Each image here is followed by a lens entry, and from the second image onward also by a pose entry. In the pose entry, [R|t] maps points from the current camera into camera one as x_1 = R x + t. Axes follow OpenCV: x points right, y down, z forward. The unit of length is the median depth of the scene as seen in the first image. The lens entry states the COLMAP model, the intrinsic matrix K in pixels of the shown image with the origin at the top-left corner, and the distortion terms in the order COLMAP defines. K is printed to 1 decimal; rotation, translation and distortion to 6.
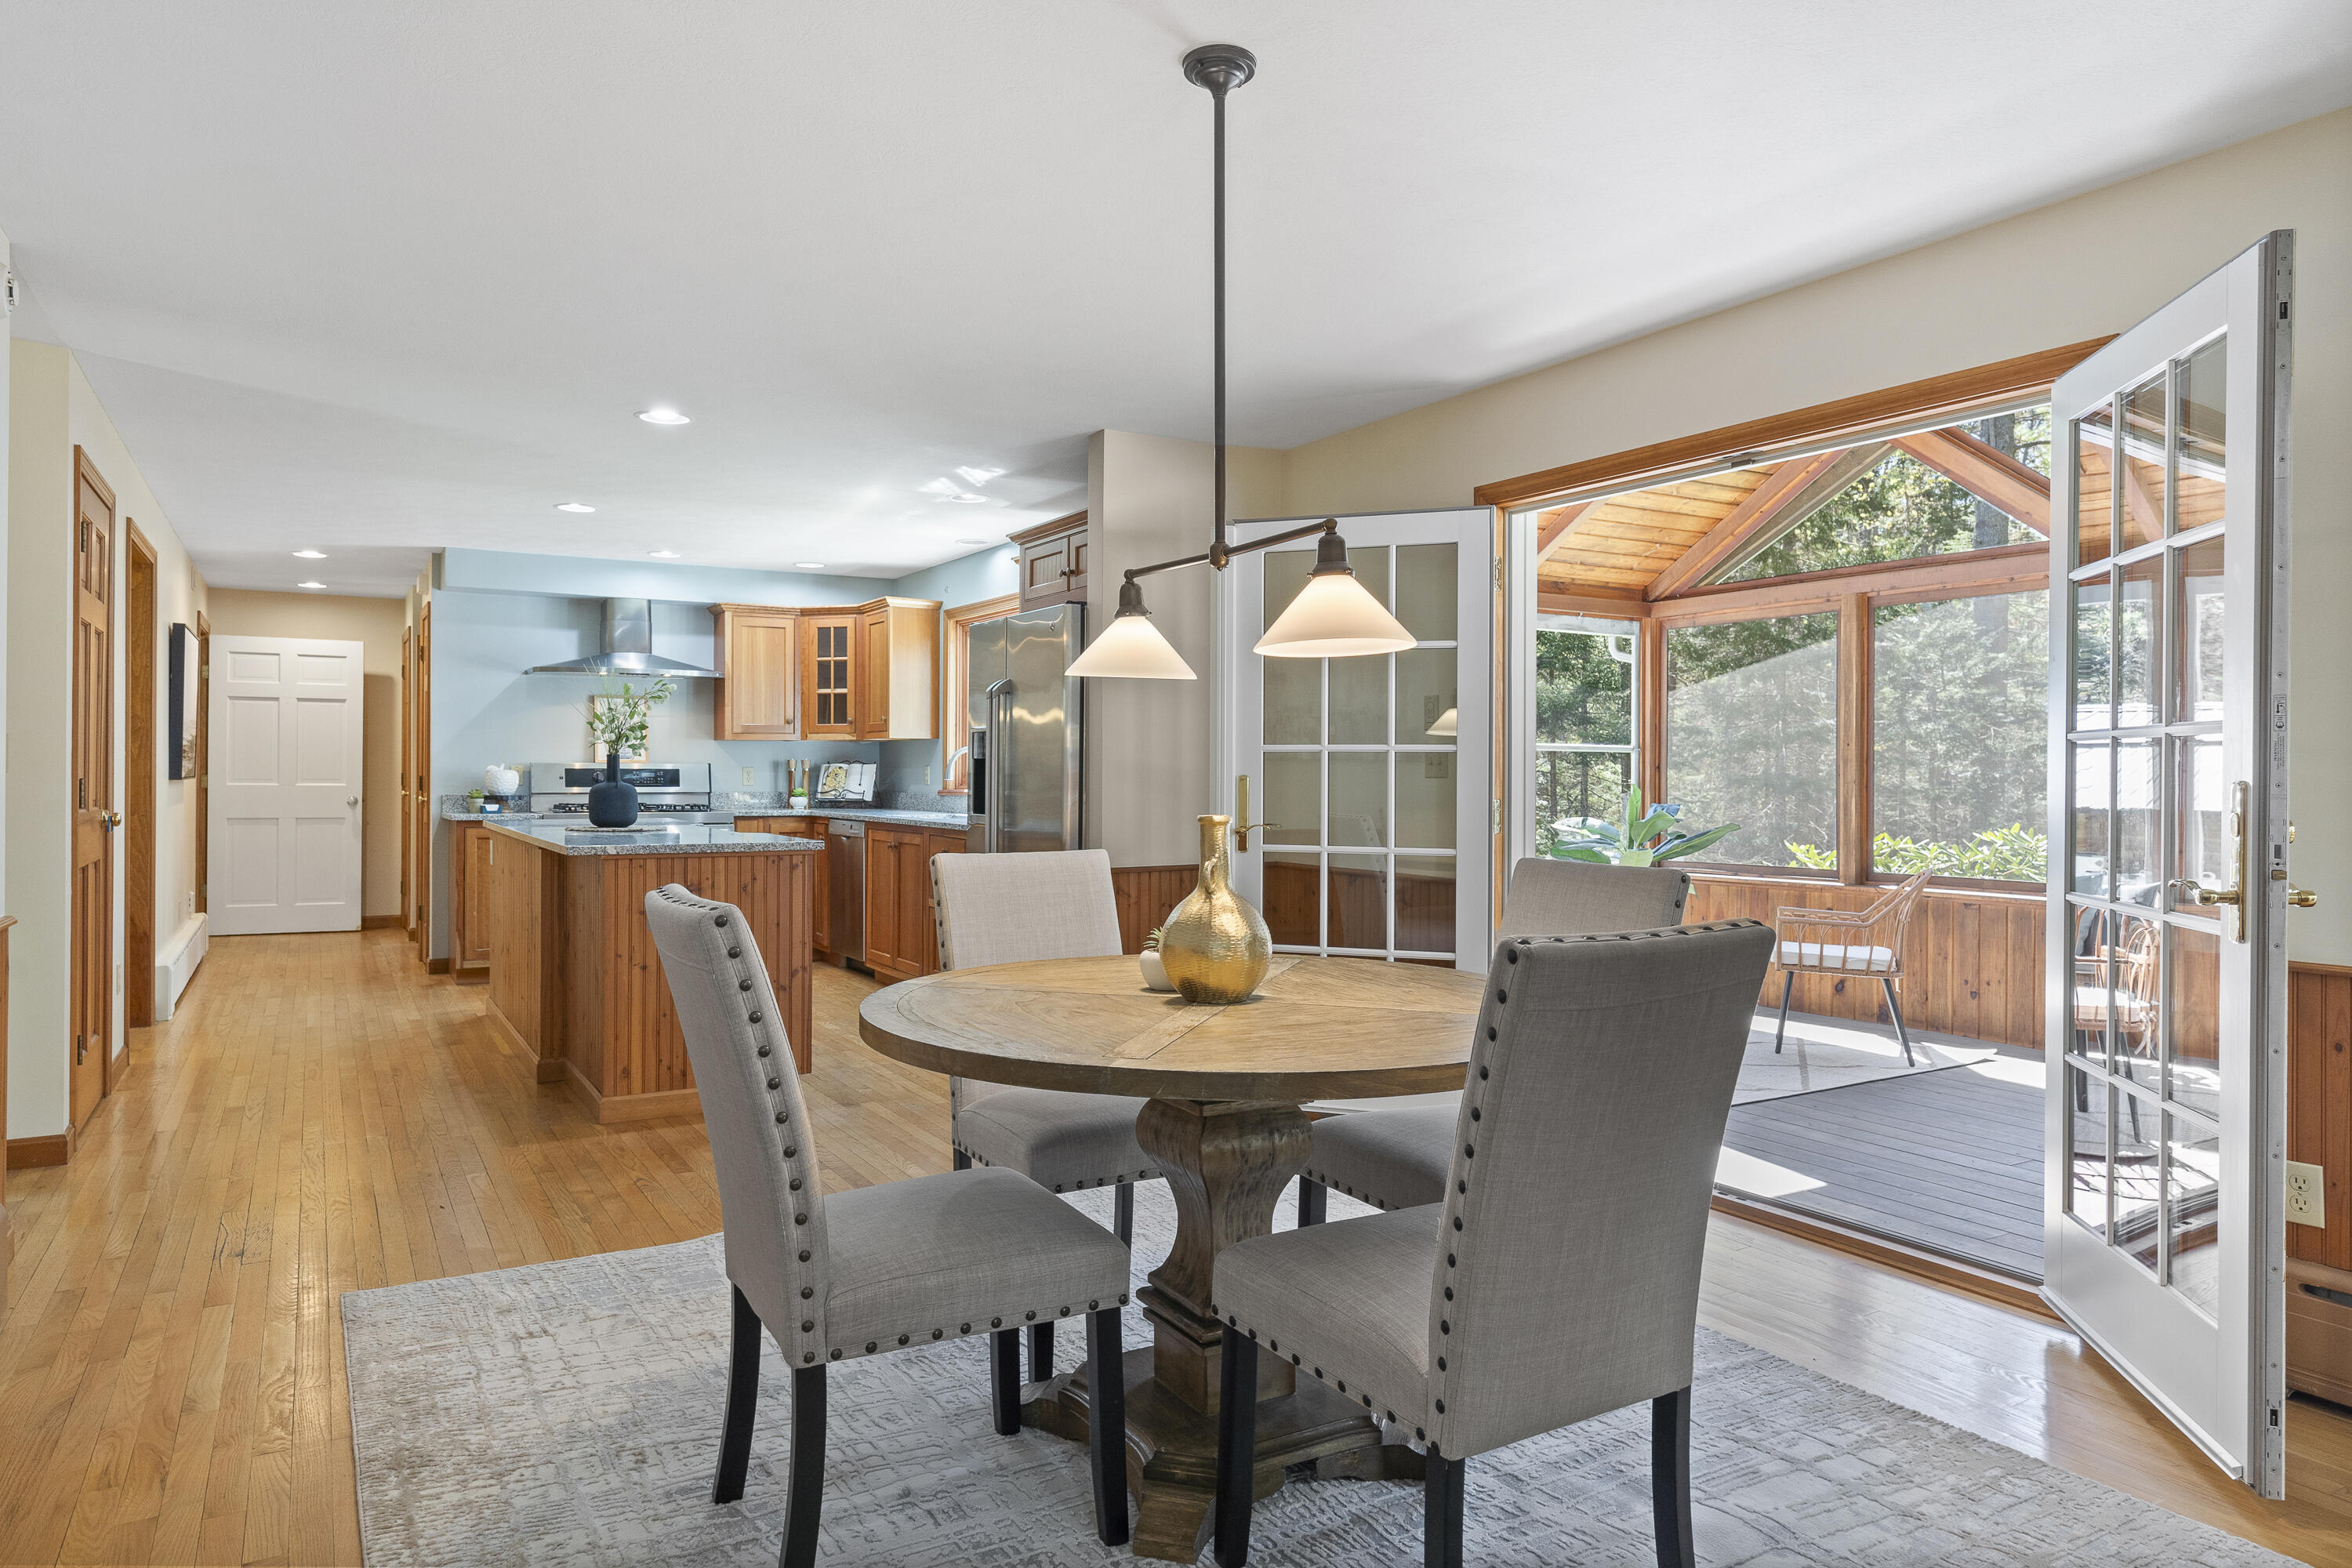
lens RADIAL K [[1479.2, 0, 1177.6], [0, 1479.2, 766.7], [0, 0, 1]] dist [0.005946, -0.000110]
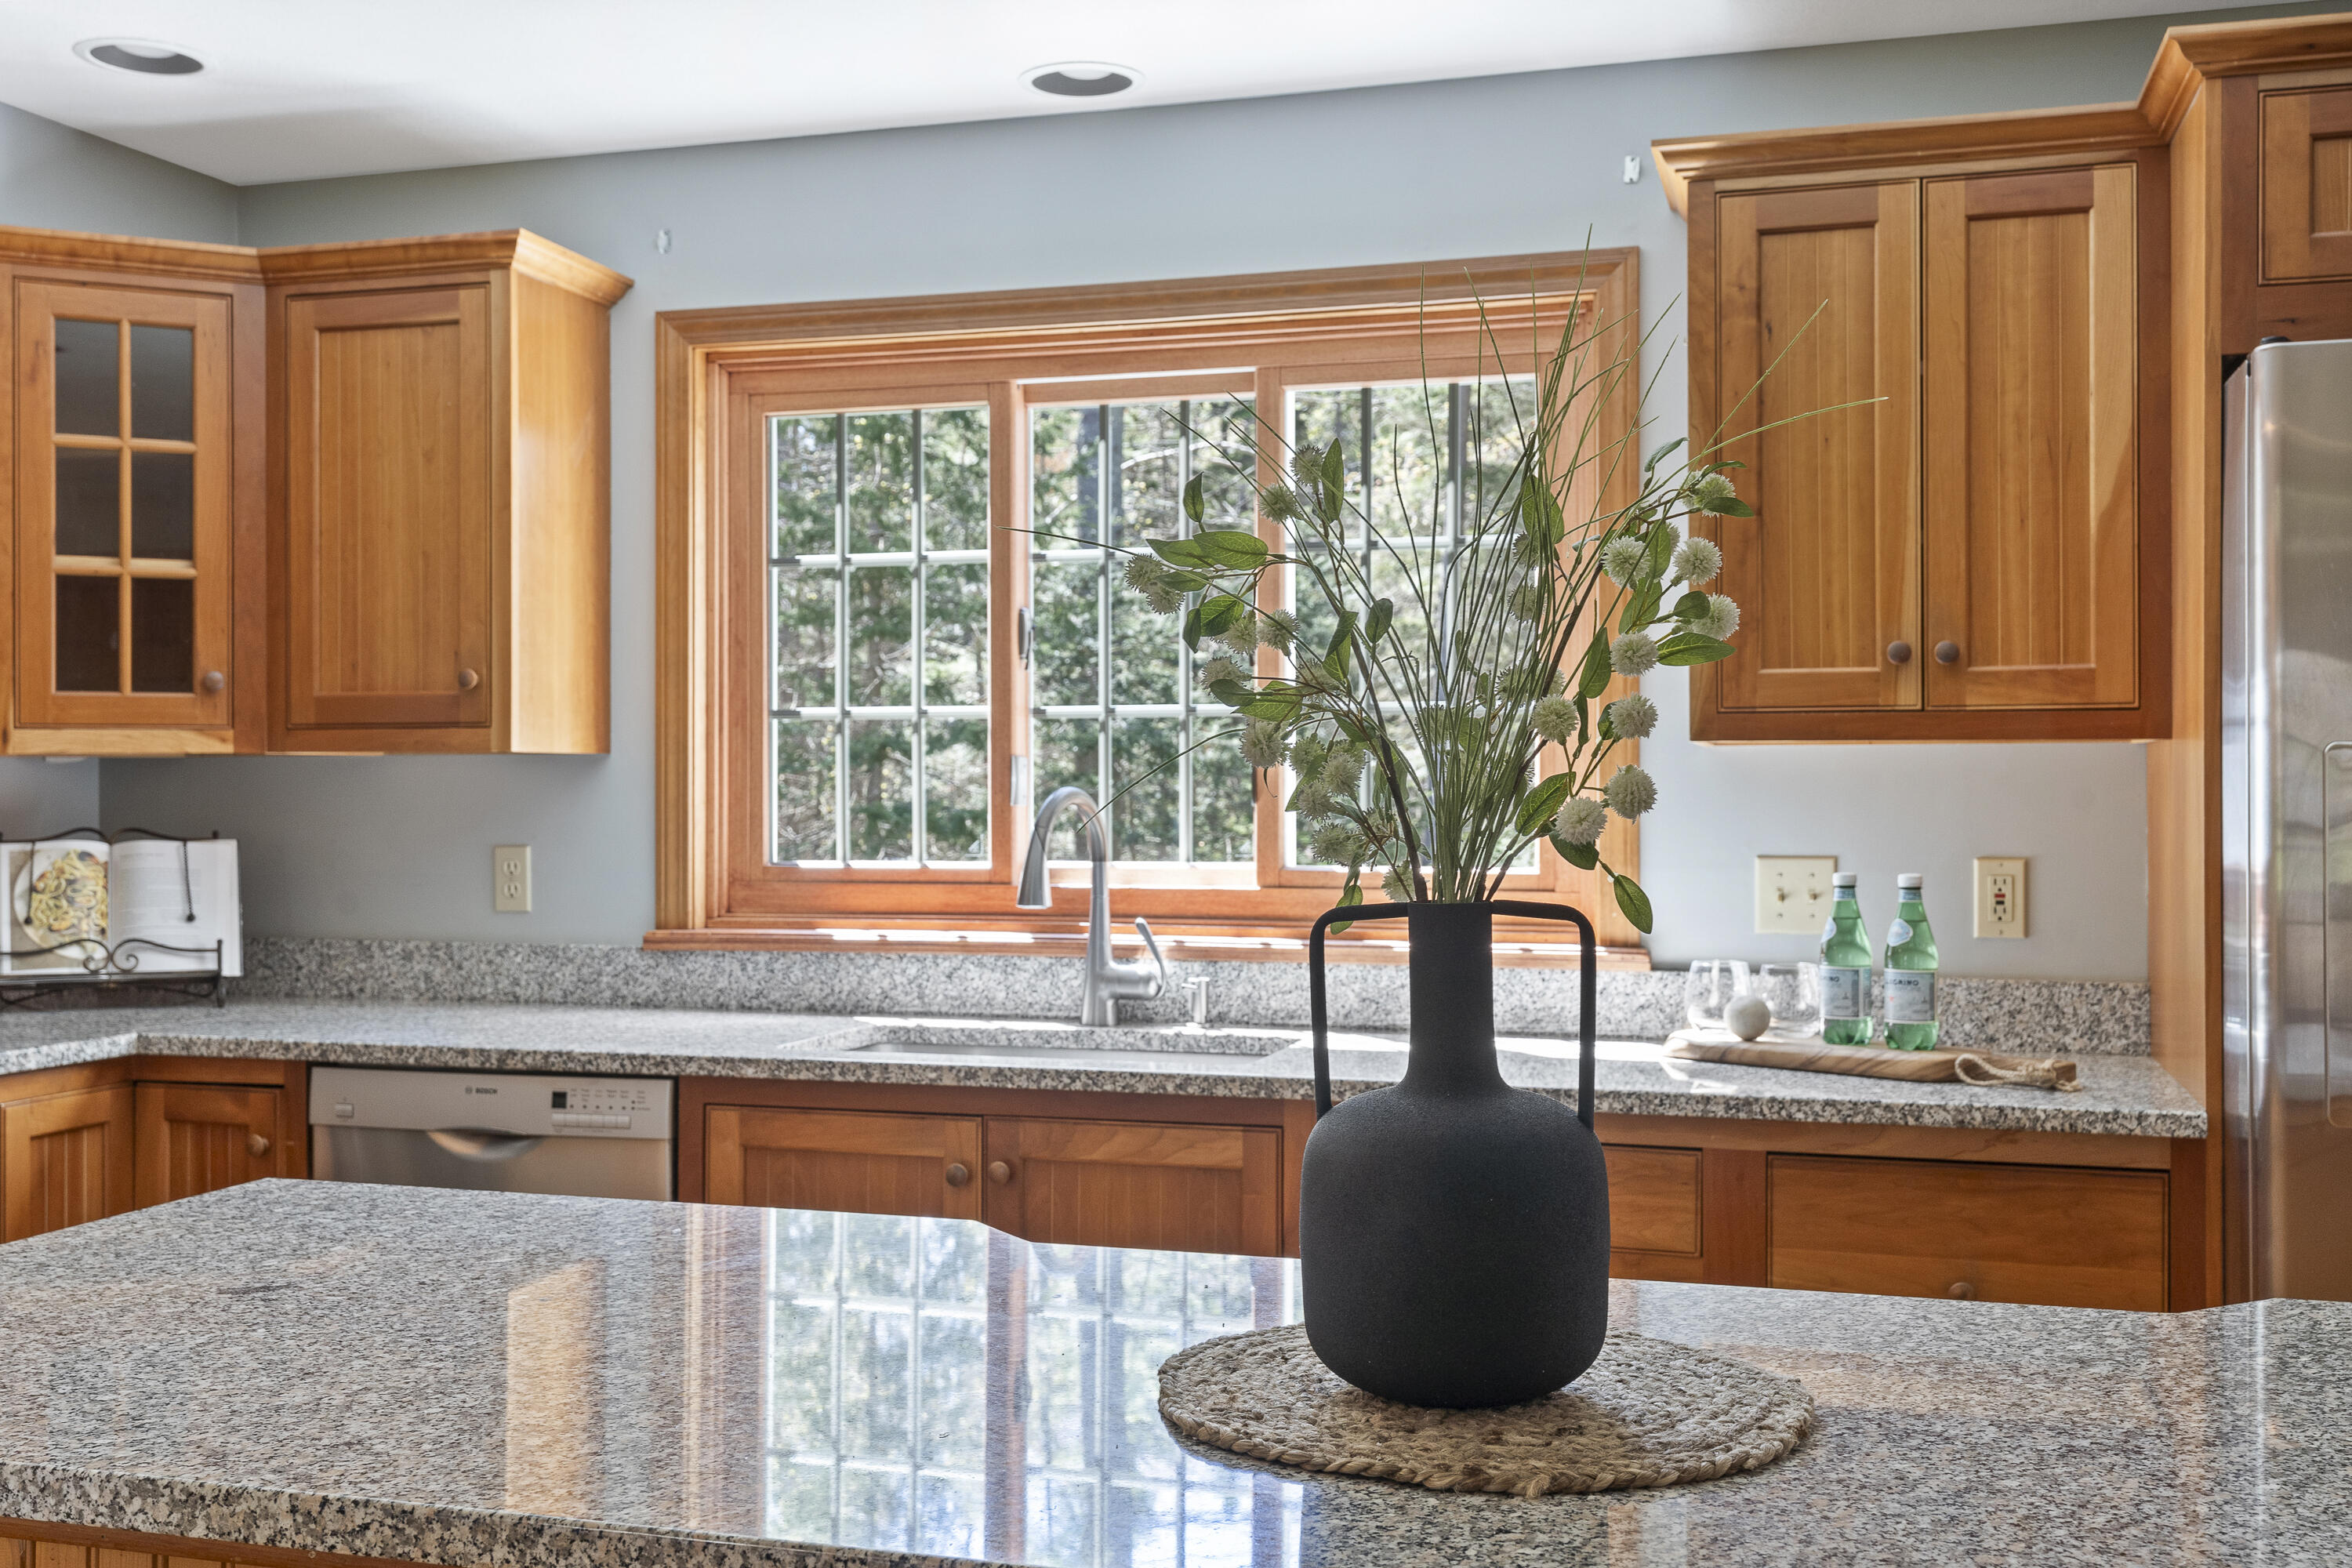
lens RADIAL K [[2323.0, 0, 1174.8], [0, 2323.0, 778.8], [0, 0, 1]] dist [0.008413, 0.000000]
pose [[0.730074, -0.003241, 0.683361, -0.383613], [0.000922, 0.999993, 0.003757, -0.015265], [-0.683368, -0.002113, 0.730071, 0.579287]]
